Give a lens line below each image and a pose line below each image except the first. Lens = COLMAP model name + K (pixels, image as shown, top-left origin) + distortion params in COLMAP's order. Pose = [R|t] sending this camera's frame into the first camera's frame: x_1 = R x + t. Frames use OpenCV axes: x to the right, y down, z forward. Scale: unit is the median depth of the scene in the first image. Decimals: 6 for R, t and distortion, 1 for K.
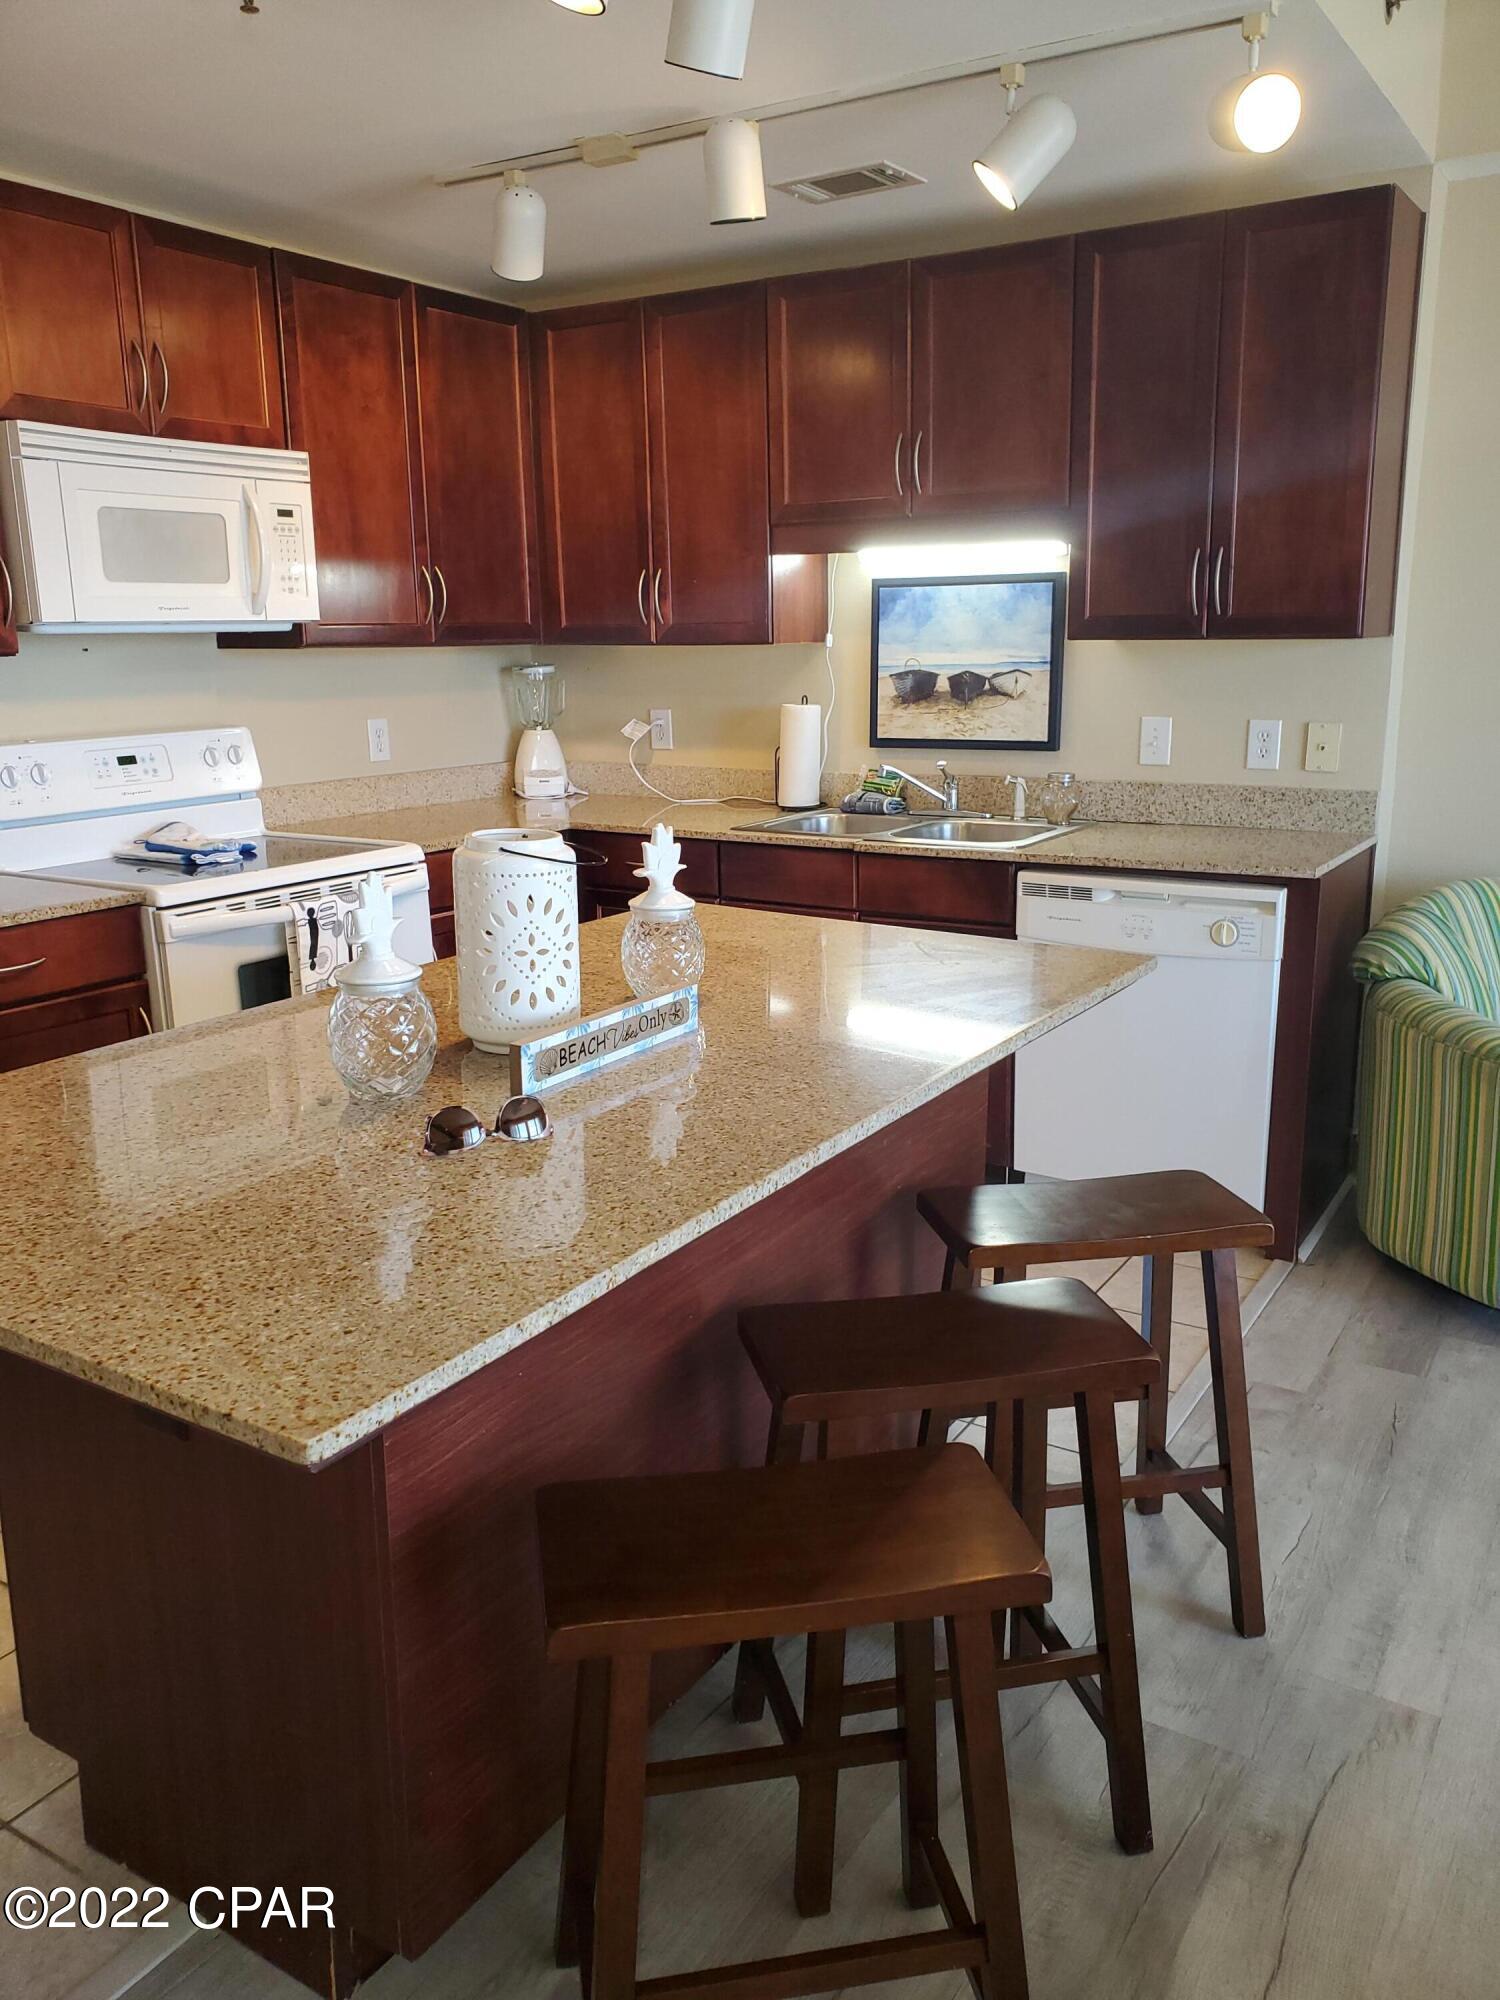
lens RADIAL K [[1558.5, 0, 750.0], [0, 1558.5, 1000.0], [0, 0, 1]] dist [0.094607, -0.253118]
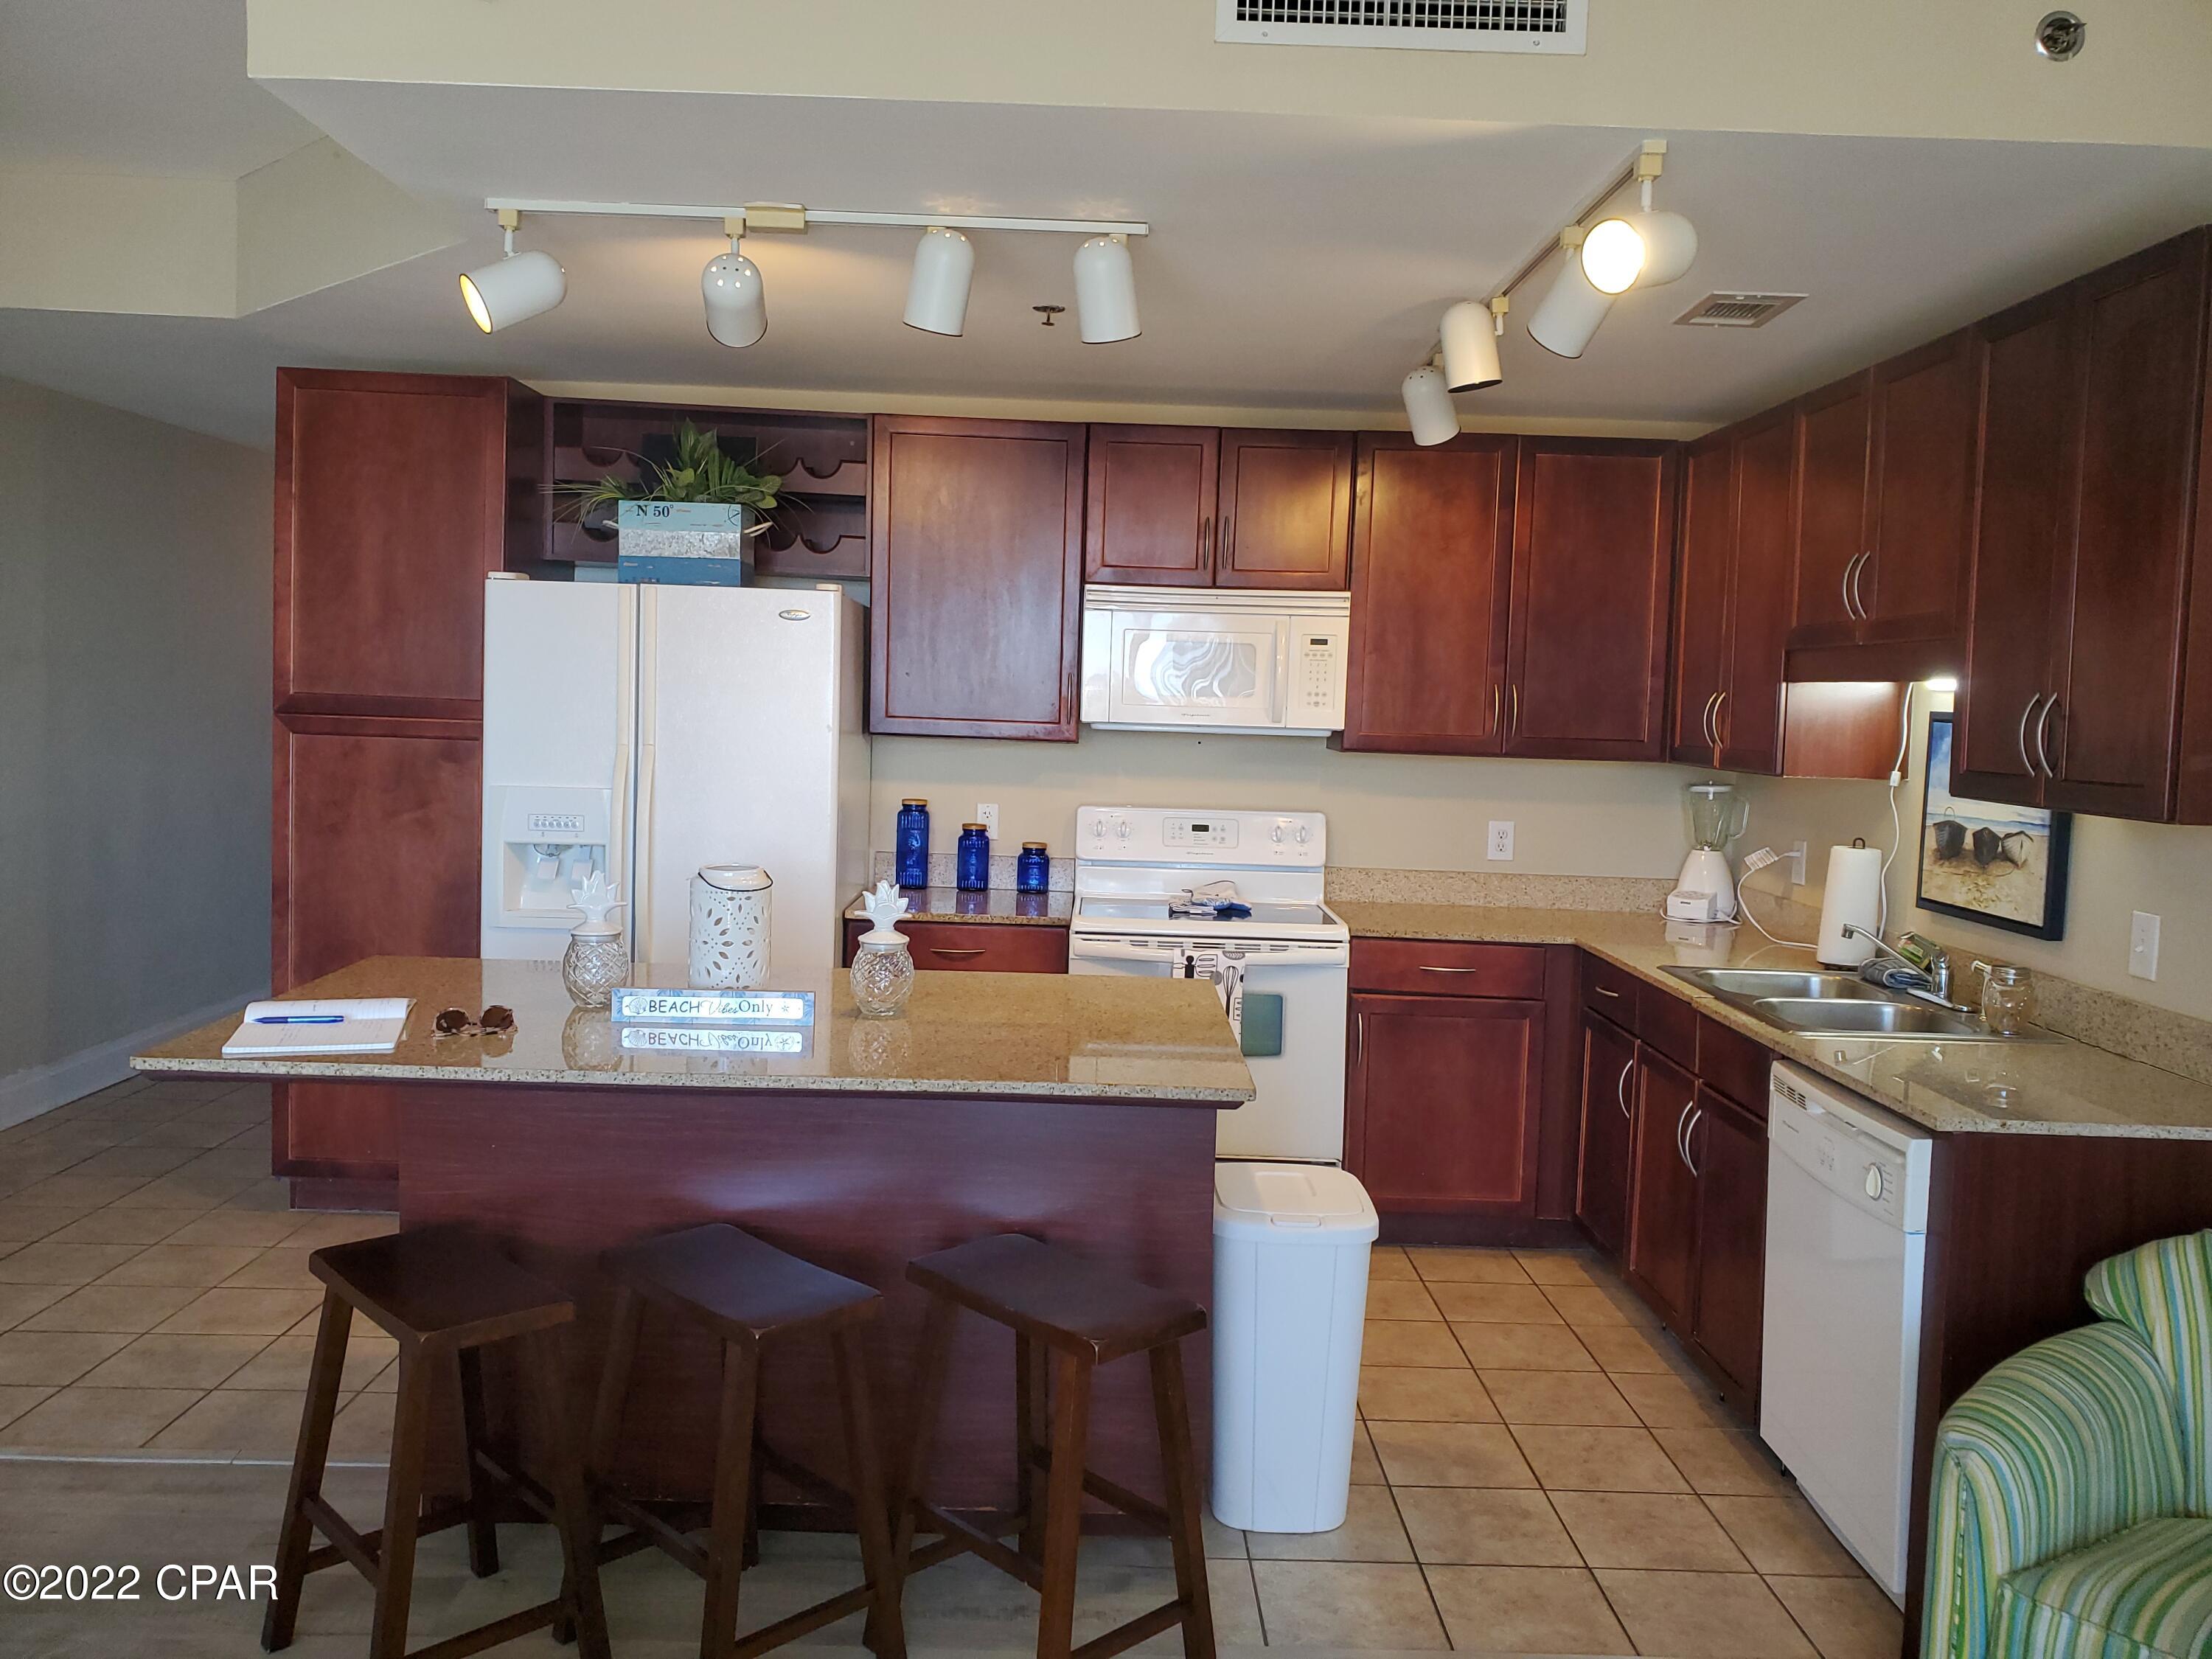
lens RADIAL K [[1700.1, 0, 1113.1], [0, 1700.1, 763.3], [0, 0, 1]] dist [0.055876, -0.048625]
pose [[0.536700, 0.064033, -0.841340, 0.688684], [-0.234518, 0.969149, -0.075841, -0.078501], [0.810527, 0.238013, 0.535159, 0.184321]]
